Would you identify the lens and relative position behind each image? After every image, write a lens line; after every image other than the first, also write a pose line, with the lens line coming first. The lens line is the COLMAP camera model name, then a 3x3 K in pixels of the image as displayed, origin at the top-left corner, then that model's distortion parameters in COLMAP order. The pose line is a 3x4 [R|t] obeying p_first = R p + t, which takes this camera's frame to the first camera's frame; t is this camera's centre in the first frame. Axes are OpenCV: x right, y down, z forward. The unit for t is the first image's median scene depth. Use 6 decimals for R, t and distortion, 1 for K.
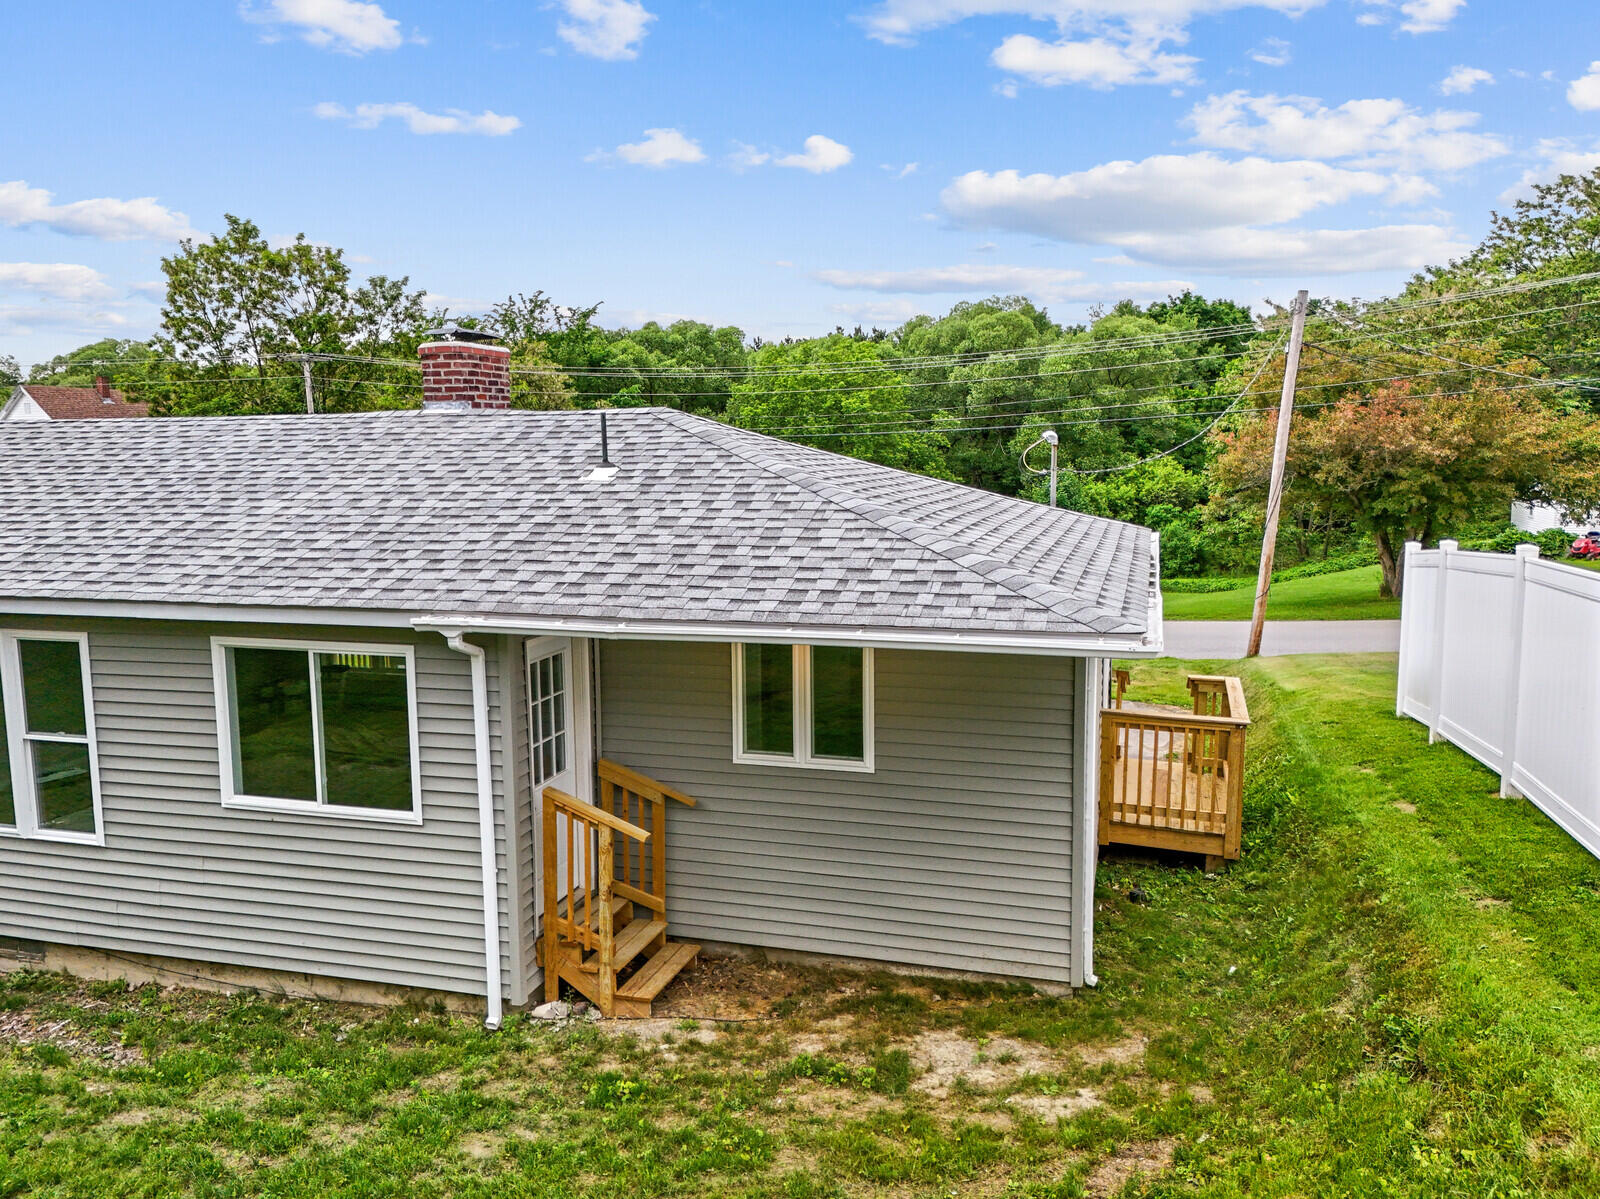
lens RADIAL K [[1163.0, 0, 800.0], [0, 1163.0, 599.5], [0, 0, 1]] dist [0.069695, -0.069594]
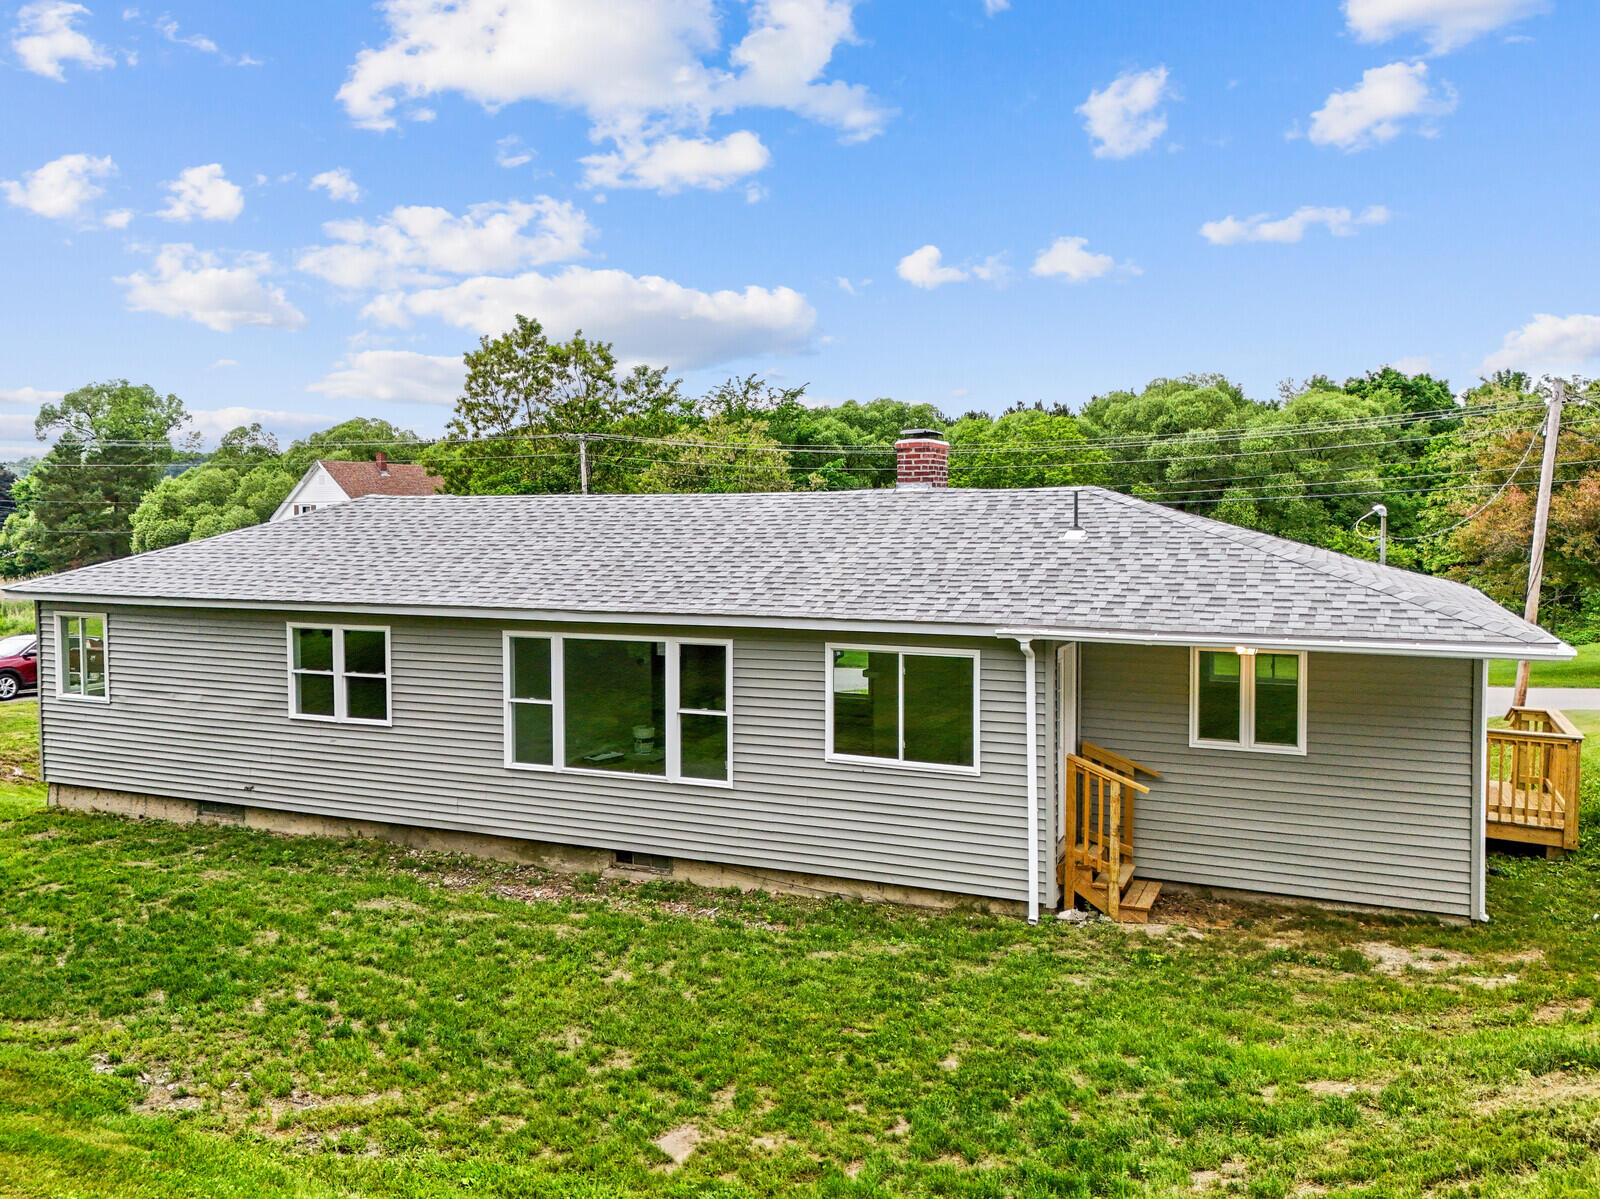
lens RADIAL K [[1174.2, 0, 800.4], [0, 1174.2, 576.7], [0, 0, 1]] dist [0.079136, -0.077129]
pose [[0.992448, 0.013663, -0.121899, -0.268864], [-0.023341, 0.996655, -0.078321, 0.048696], [0.120421, 0.080574, 0.989448, -0.345557]]
